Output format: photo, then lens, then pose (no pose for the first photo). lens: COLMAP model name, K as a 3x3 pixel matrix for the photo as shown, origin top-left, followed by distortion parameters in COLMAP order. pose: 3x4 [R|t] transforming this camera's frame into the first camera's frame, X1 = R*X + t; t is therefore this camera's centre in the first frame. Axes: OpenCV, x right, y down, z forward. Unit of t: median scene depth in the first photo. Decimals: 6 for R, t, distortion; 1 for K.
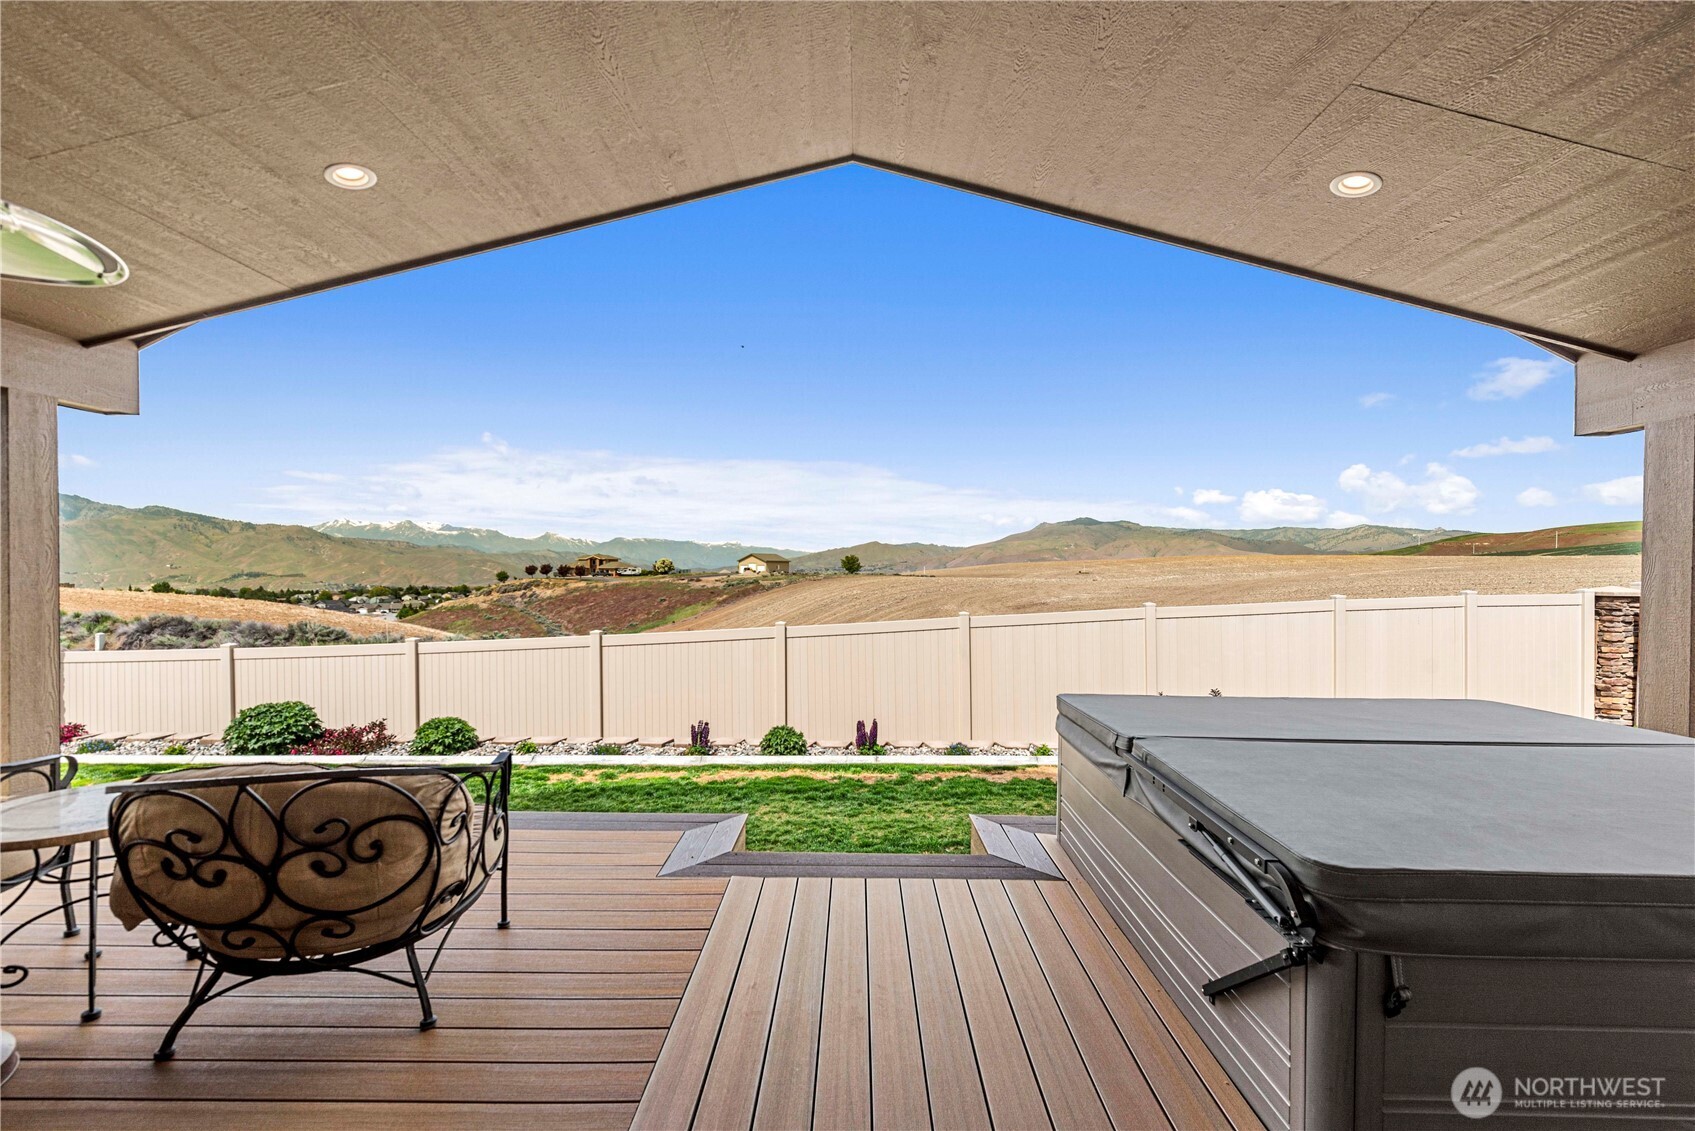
lens RADIAL K [[729.5, 0, 859.3], [0, 729.5, 573.2], [0, 0, 1]] dist [0.001708, -0.000317]
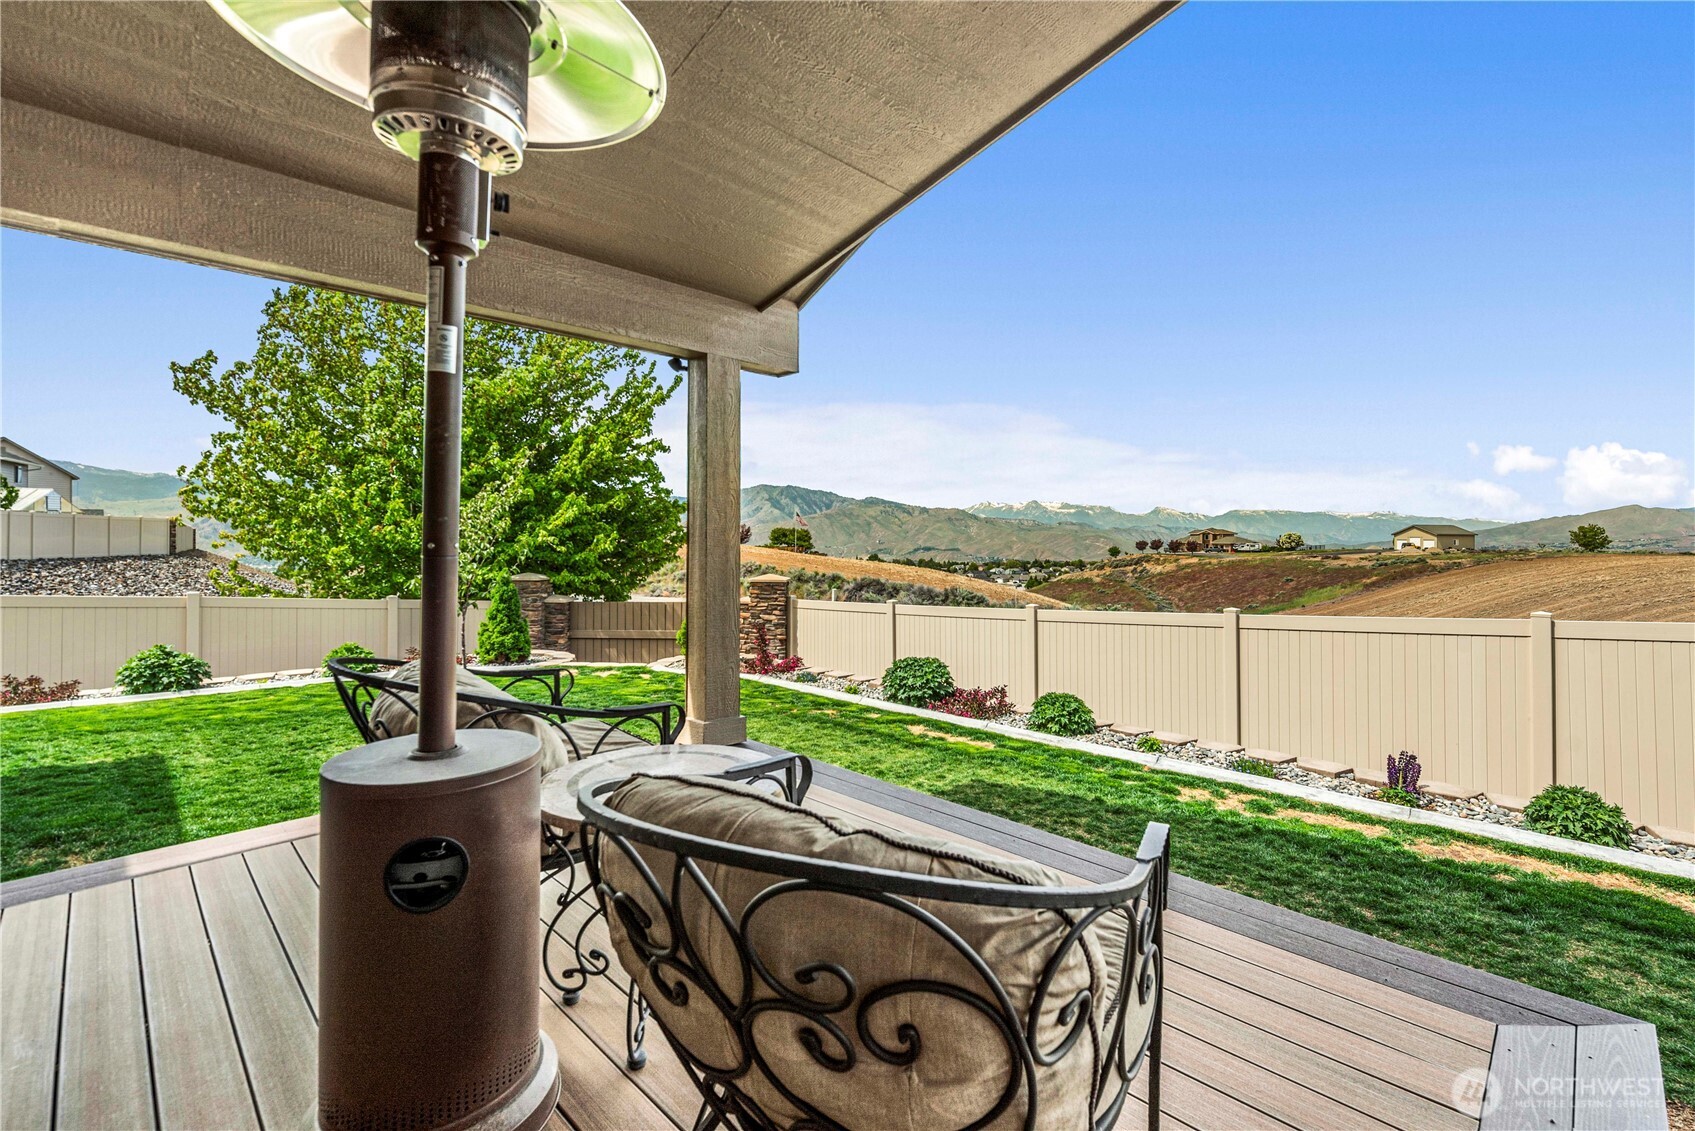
lens RADIAL K [[753.5, 0, 868.8], [0, 753.5, 538.9], [0, 0, 1]] dist [0.002195, 0.000274]
pose [[0.718196, -0.003286, -0.695833, -0.084599], [-0.006156, 0.999920, -0.011077, 0.017191], [0.695813, 0.012239, 0.718119, 0.154270]]
